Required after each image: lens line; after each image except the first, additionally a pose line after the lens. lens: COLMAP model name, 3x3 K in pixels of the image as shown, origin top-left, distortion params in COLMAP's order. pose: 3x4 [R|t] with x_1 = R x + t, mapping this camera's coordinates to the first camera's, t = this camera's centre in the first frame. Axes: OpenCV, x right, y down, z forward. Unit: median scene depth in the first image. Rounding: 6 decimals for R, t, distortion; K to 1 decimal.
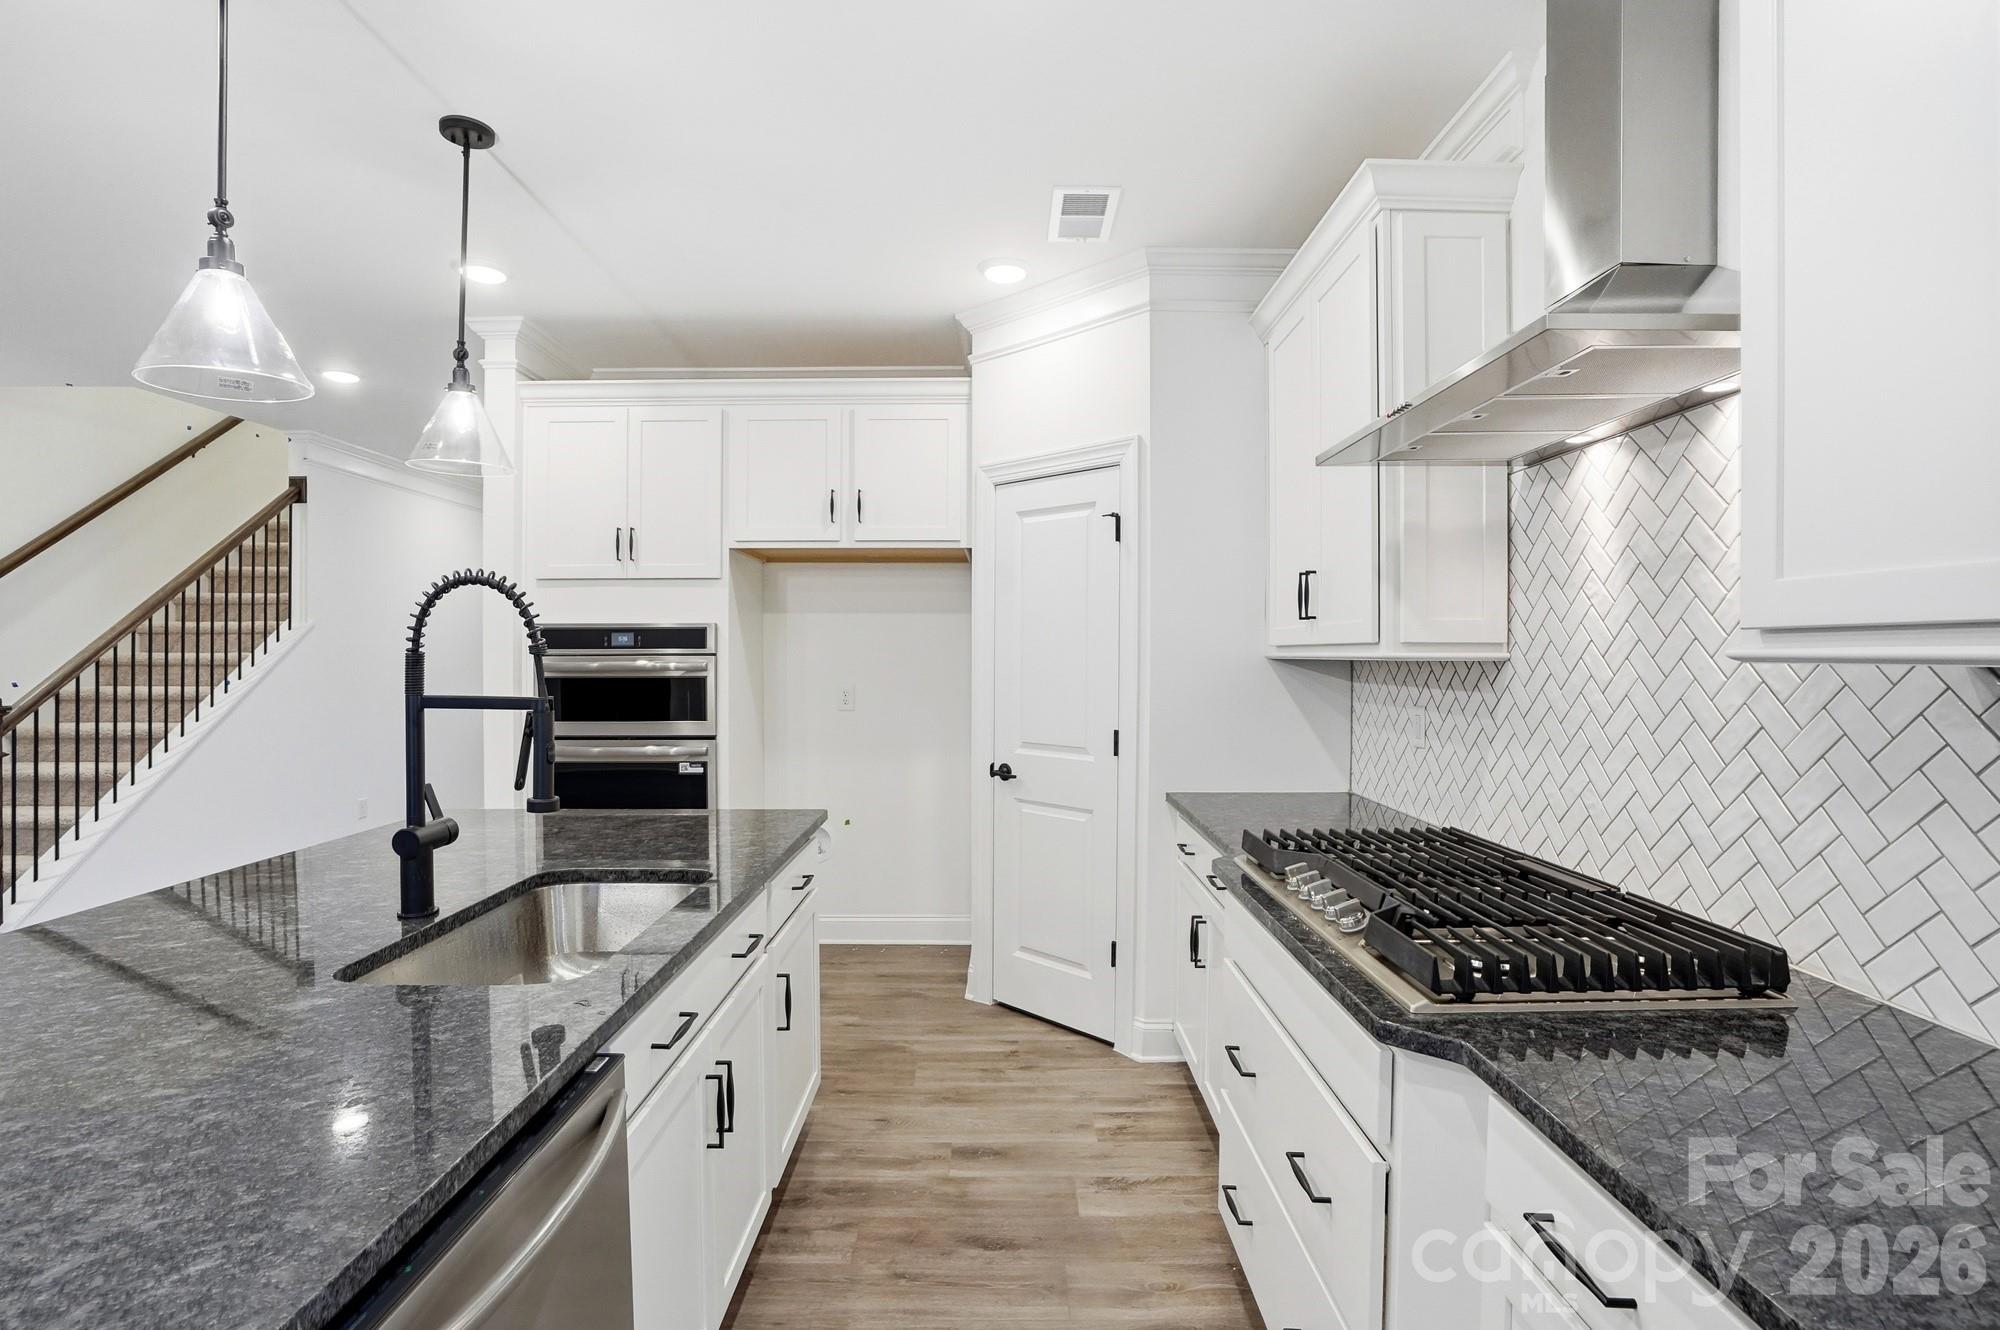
lens RADIAL K [[935.3, 0, 1005.9], [0, 935.3, 665.7], [0, 0, 1]] dist [-0.060146, 0.022414]
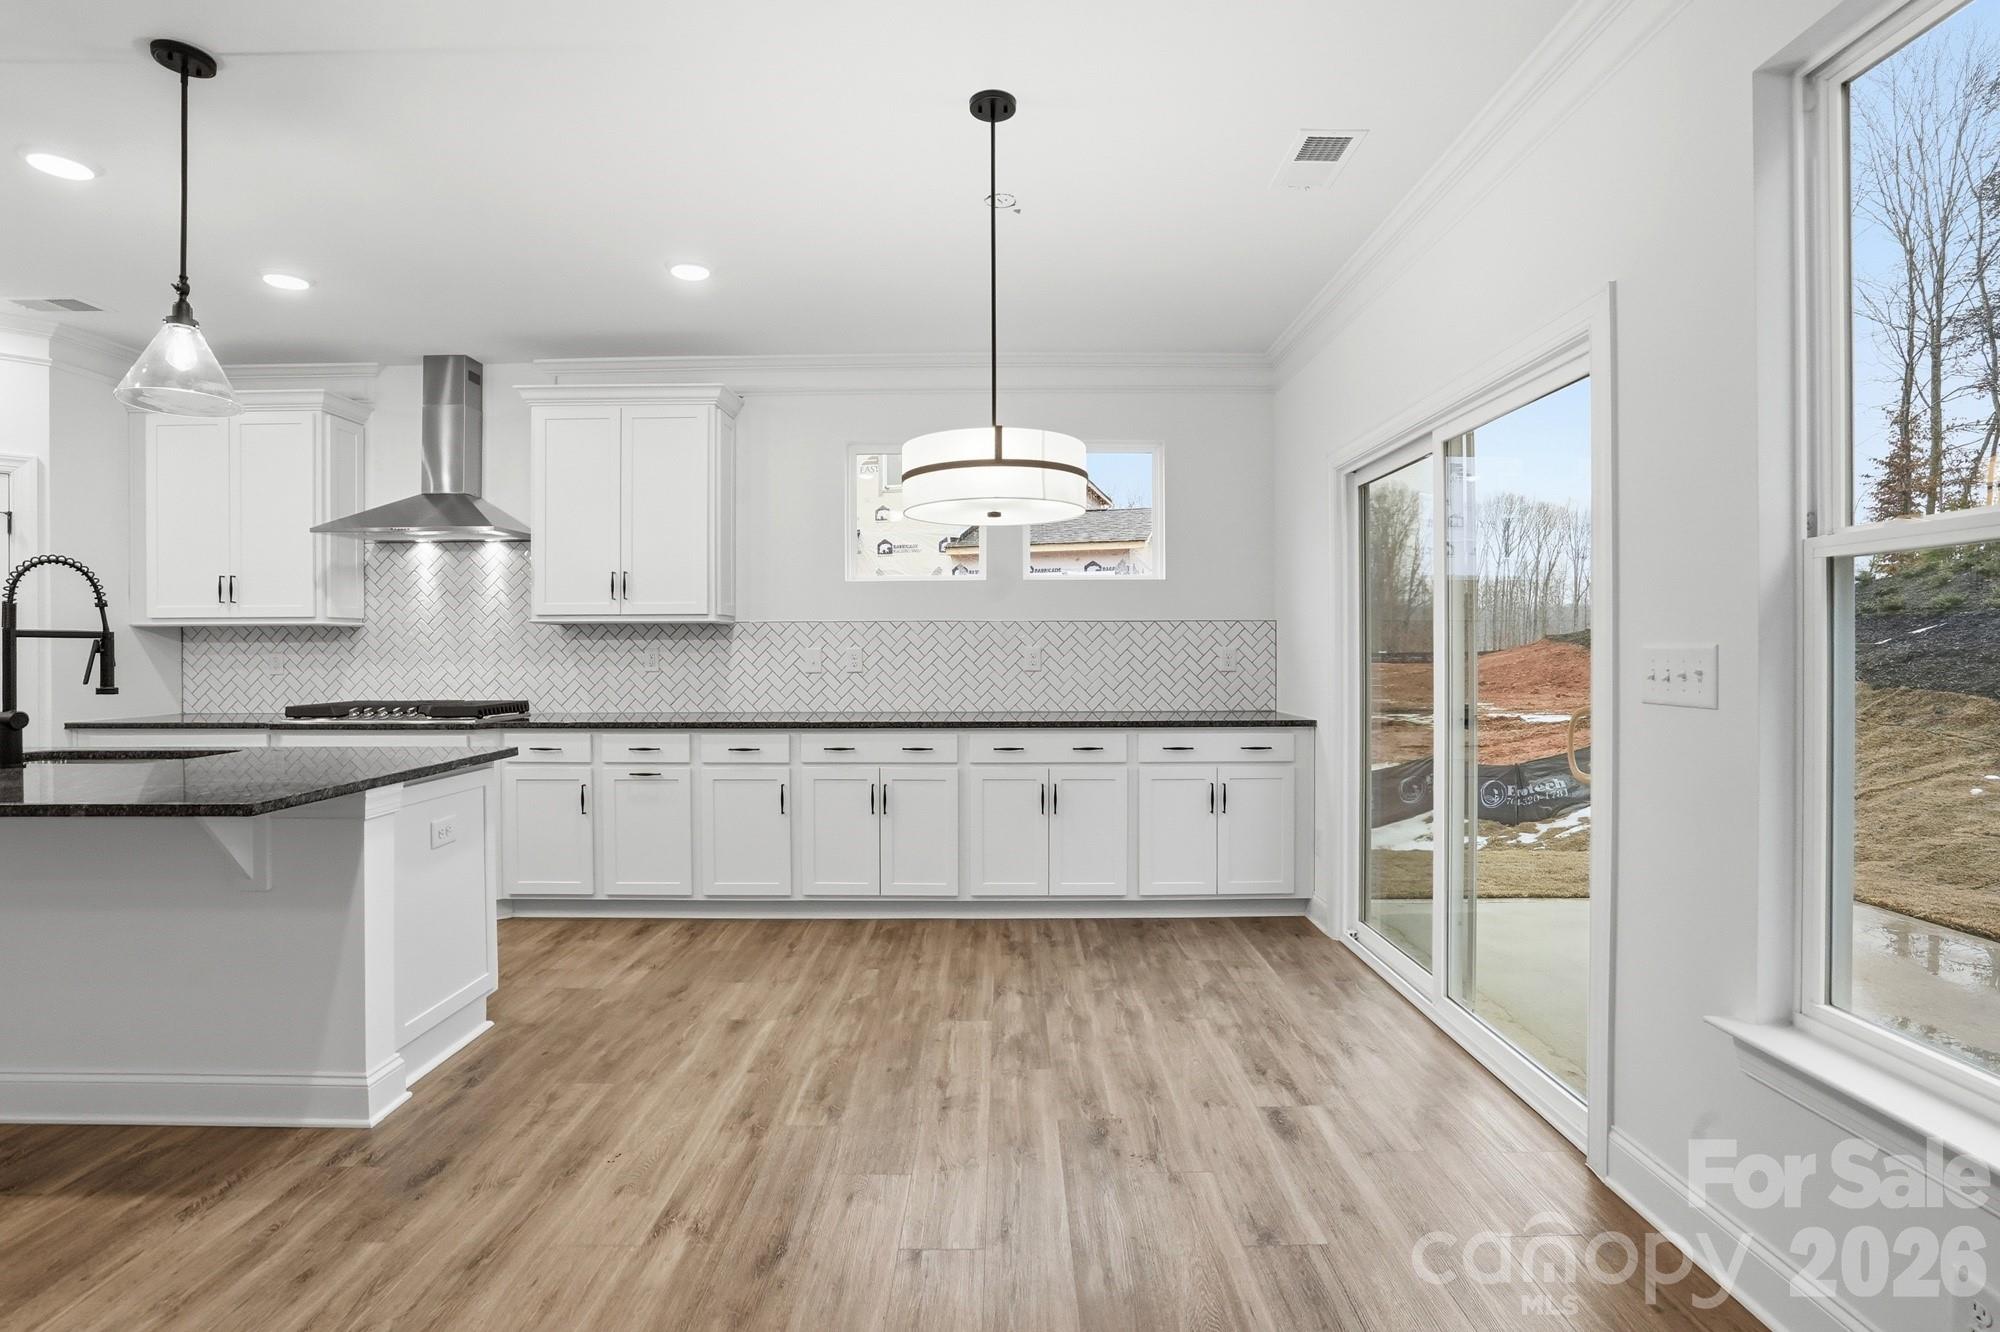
lens RADIAL K [[951.3, 0, 1009.2], [0, 951.3, 650.3], [0, 0, 1]] dist [-0.062625, 0.025037]
pose [[0.002396, -0.004406, 0.999987, -1.168583], [0.017161, 0.999843, 0.004365, 0.047212], [-0.999850, 0.017150, 0.002471, -0.392755]]
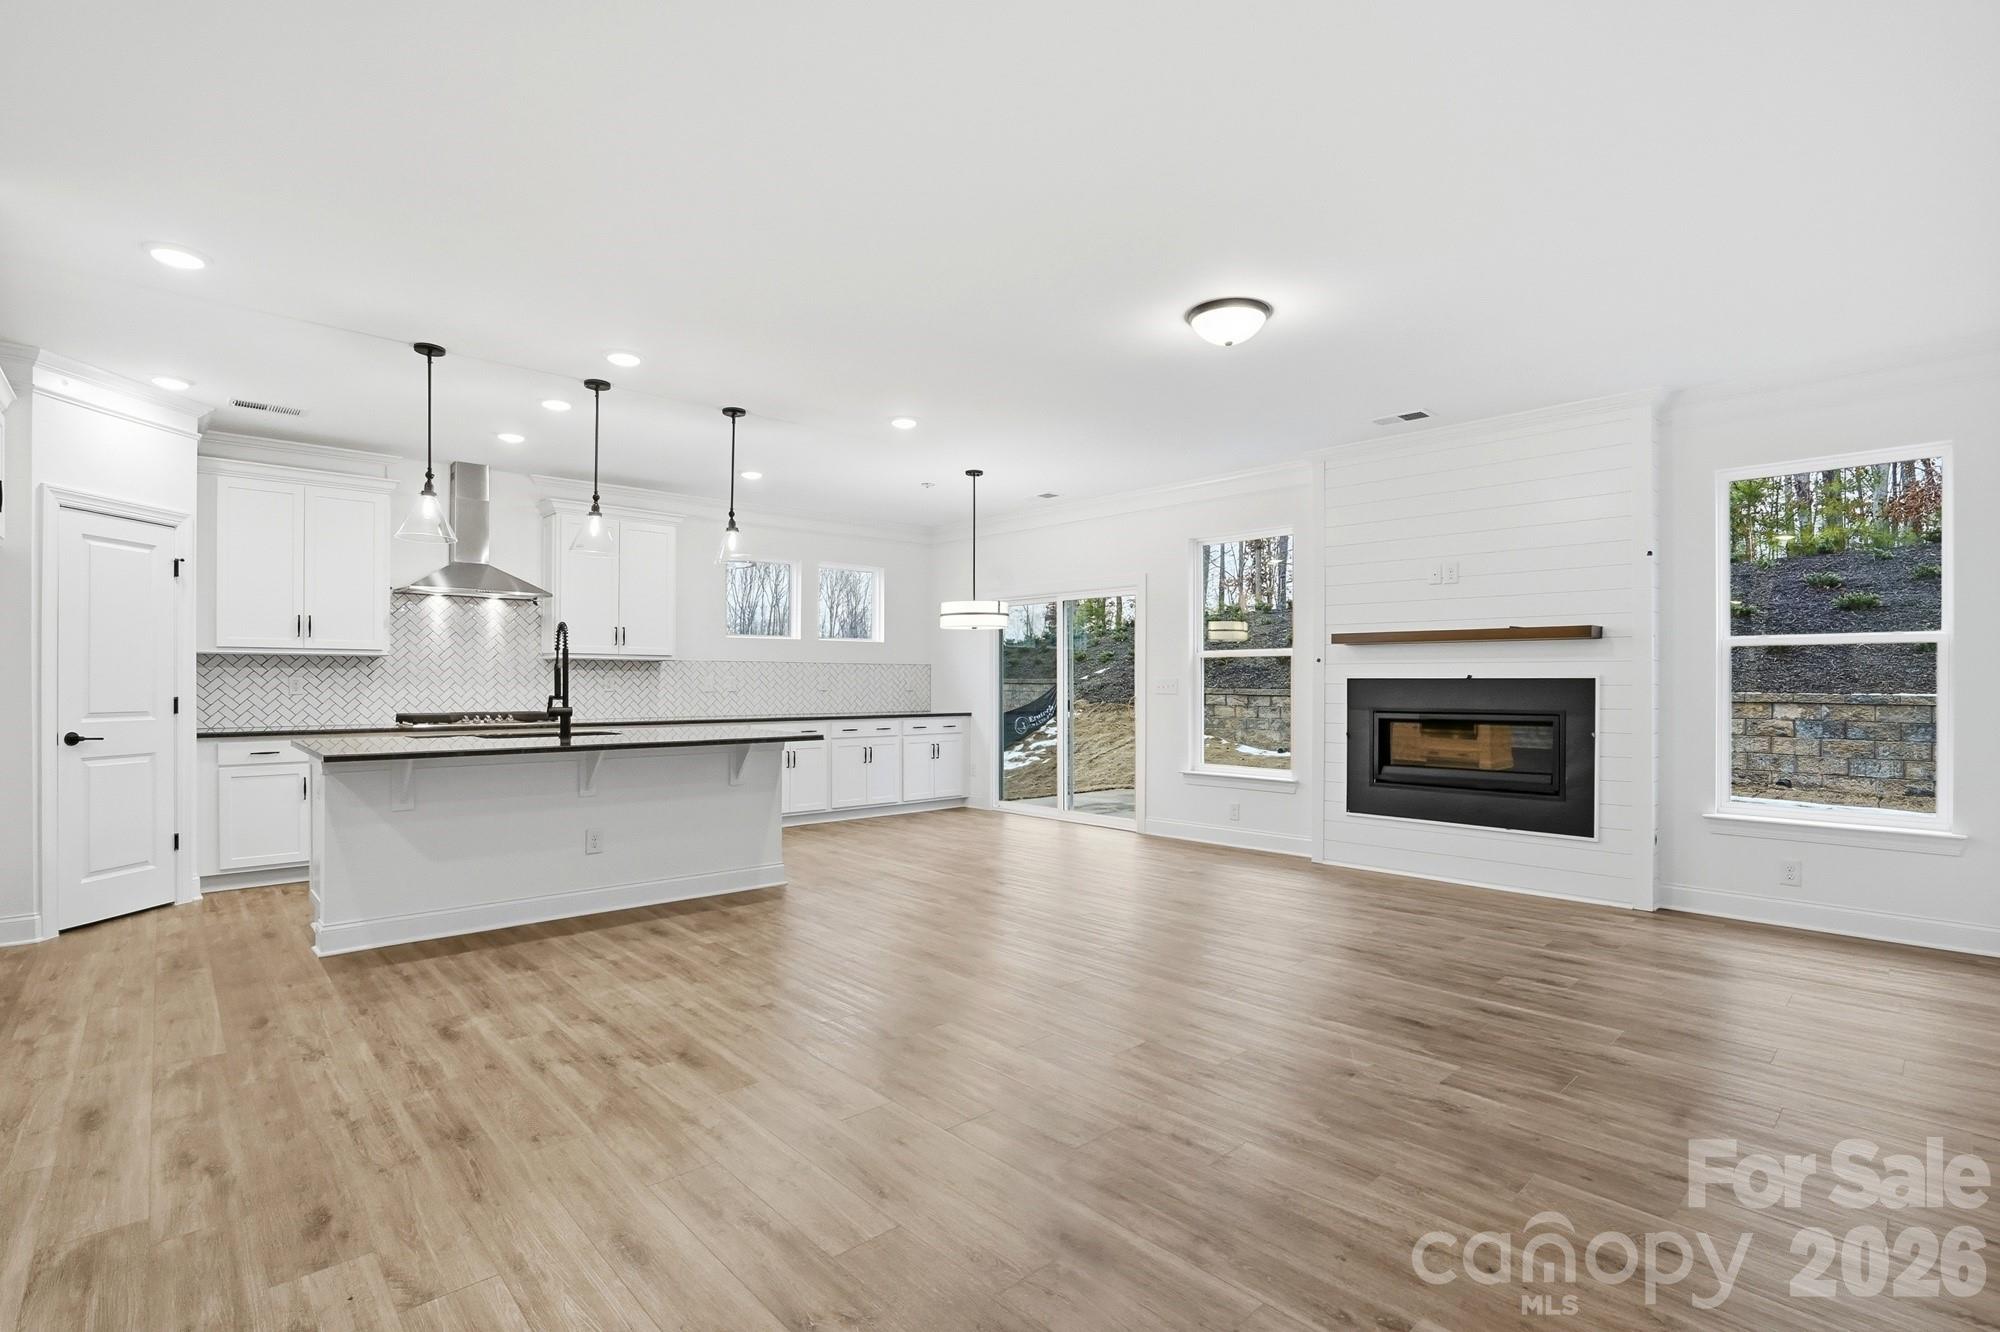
lens RADIAL K [[927.6, 0, 1009.0], [0, 927.6, 679.9], [0, 0, 1]] dist [-0.053864, 0.017192]
pose [[-0.679879, -0.001616, 0.733323, -1.983768], [0.006912, 0.999939, 0.008612, 0.037609], [-0.733292, 0.010924, -0.679826, 1.024799]]
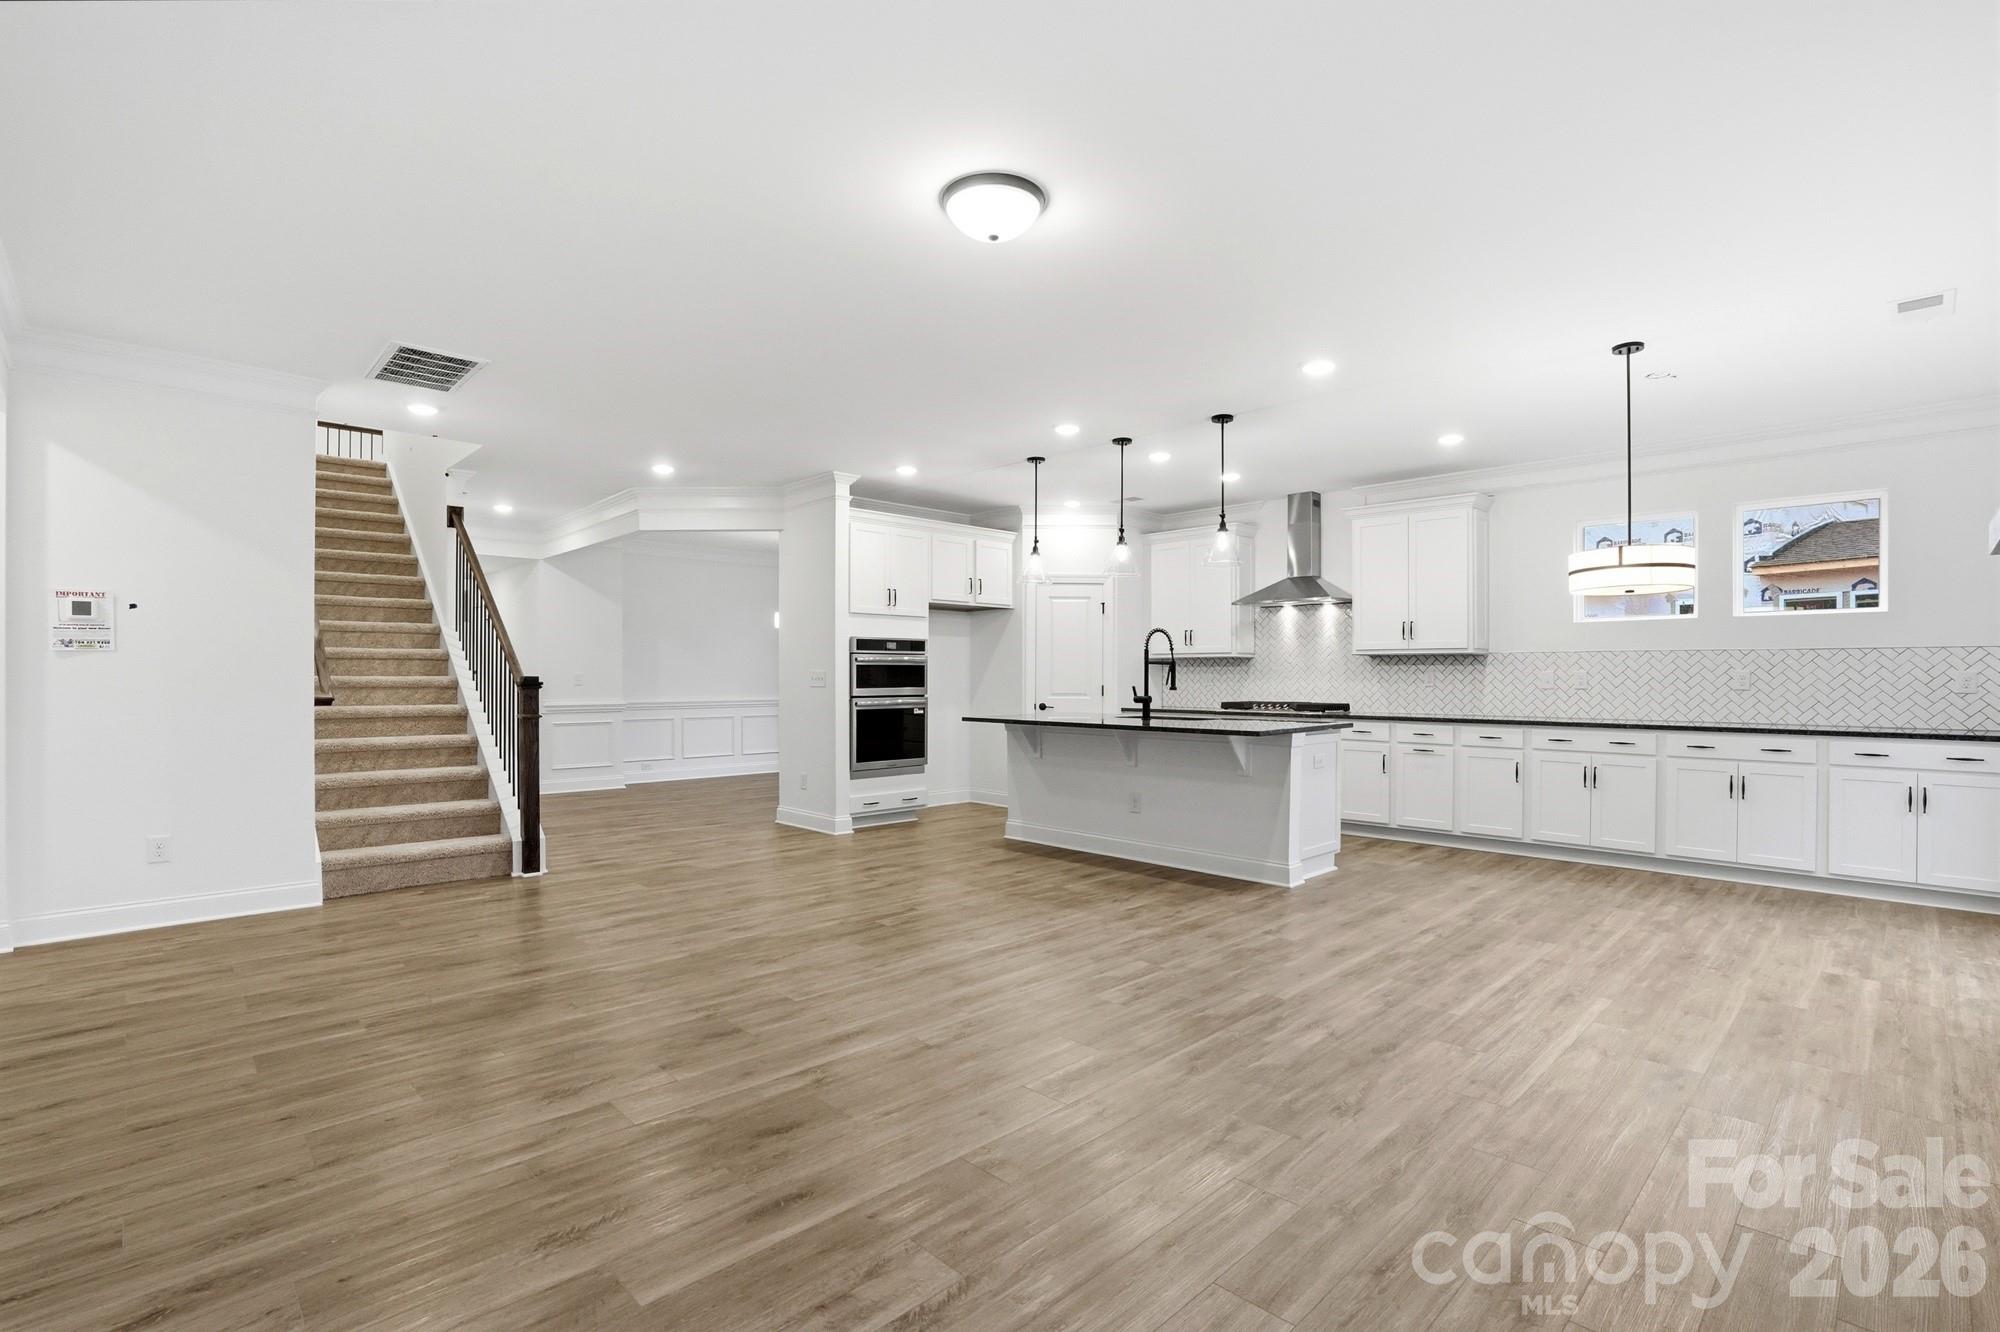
lens RADIAL K [[927.6, 0, 1009.0], [0, 927.6, 679.9], [0, 0, 1]] dist [-0.053864, 0.017192]
pose [[0.716127, -0.002955, 0.697964, -1.935647], [0.007954, 0.999961, -0.003928, 0.063453], [-0.697925, 0.008365, 0.716122, -0.696337]]
